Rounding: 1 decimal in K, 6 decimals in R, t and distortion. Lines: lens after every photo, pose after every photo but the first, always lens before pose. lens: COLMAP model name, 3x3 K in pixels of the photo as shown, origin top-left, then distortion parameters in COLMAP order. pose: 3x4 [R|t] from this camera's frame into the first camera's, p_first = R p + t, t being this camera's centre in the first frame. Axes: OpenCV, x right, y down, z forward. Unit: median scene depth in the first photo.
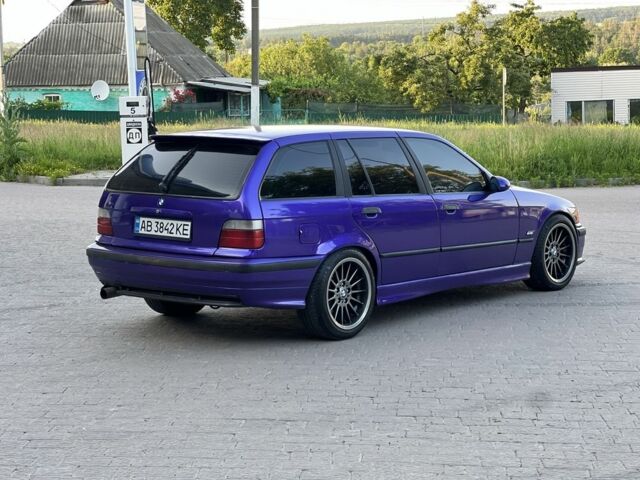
lens RADIAL K [[1468.7, 0, 320.0], [0, 1468.7, 240.0], [0, 0, 1]] dist [0.195358, 1.195558]
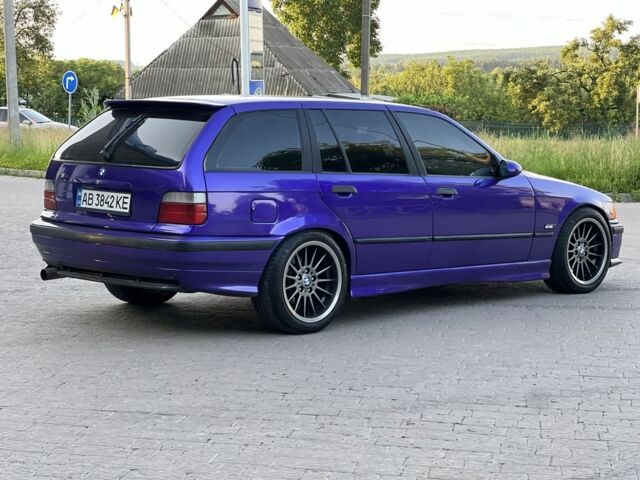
lens RADIAL K [[1468.7, 0, 320.0], [0, 1468.7, 240.0], [0, 0, 1]] dist [0.195358, 1.195558]
pose [[0.994616, 0.028002, -0.099776, 0.110384], [-0.029617, 0.999453, -0.014746, 0.024007], [0.099309, 0.017622, 0.994901, 0.121127]]
